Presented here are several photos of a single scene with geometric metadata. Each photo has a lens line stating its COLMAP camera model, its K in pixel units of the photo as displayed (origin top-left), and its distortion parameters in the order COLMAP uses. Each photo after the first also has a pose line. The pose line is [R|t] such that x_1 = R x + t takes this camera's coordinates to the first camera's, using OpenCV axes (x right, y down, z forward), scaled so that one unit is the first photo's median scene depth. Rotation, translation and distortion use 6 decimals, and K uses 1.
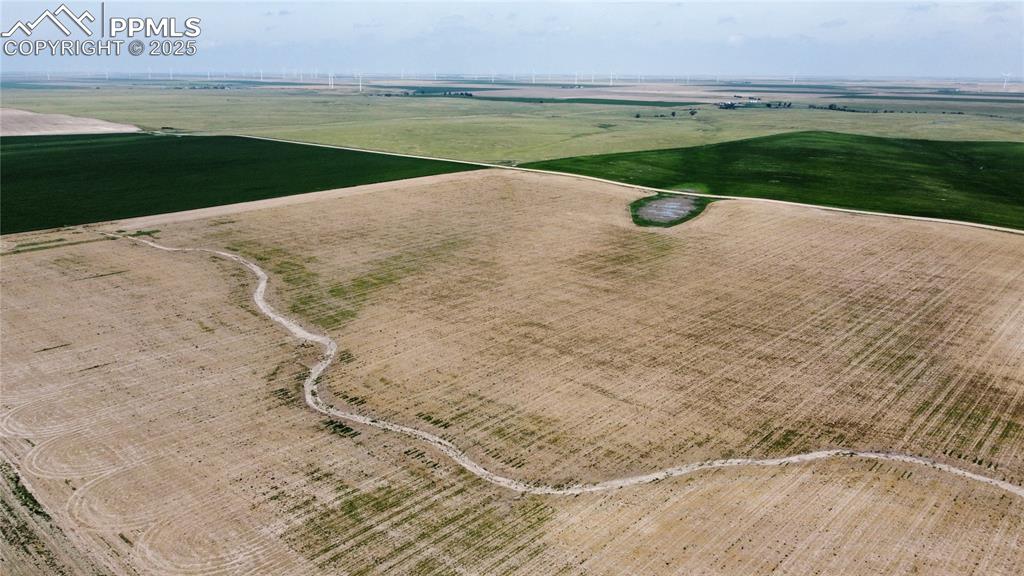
lens RADIAL K [[767.7, 0, 514.7], [0, 767.7, 328.4], [0, 0, 1]] dist [0.009704, -0.018142]
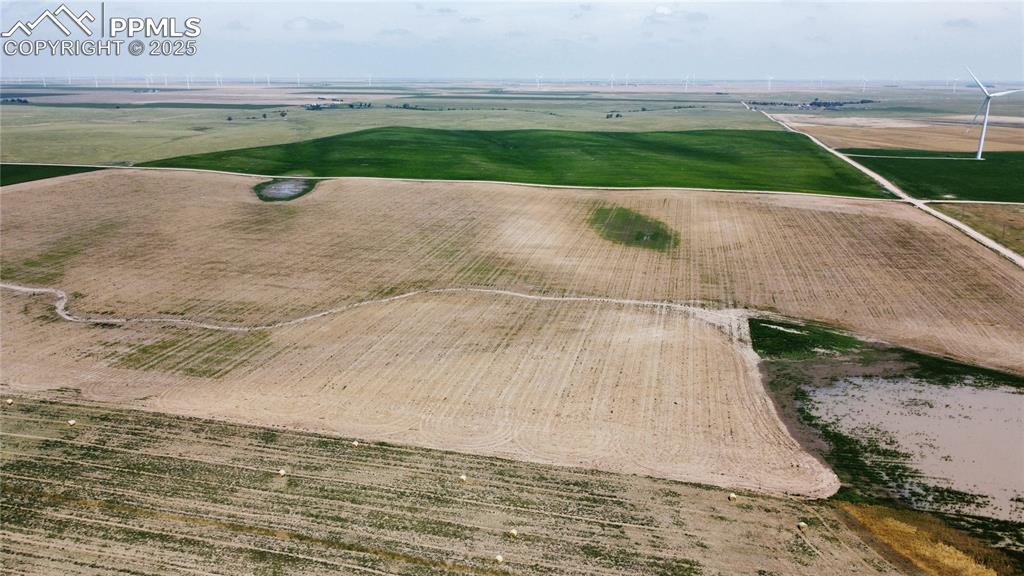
lens RADIAL K [[767.7, 0, 515.2], [0, 767.7, 300.2], [0, 0, 1]] dist [0.009704, -0.018142]
pose [[0.871593, -0.139641, 0.469921, -0.155925], [0.156518, 0.987670, 0.003191, 0.136383], [-0.464573, 0.070770, 0.882703, -0.463751]]
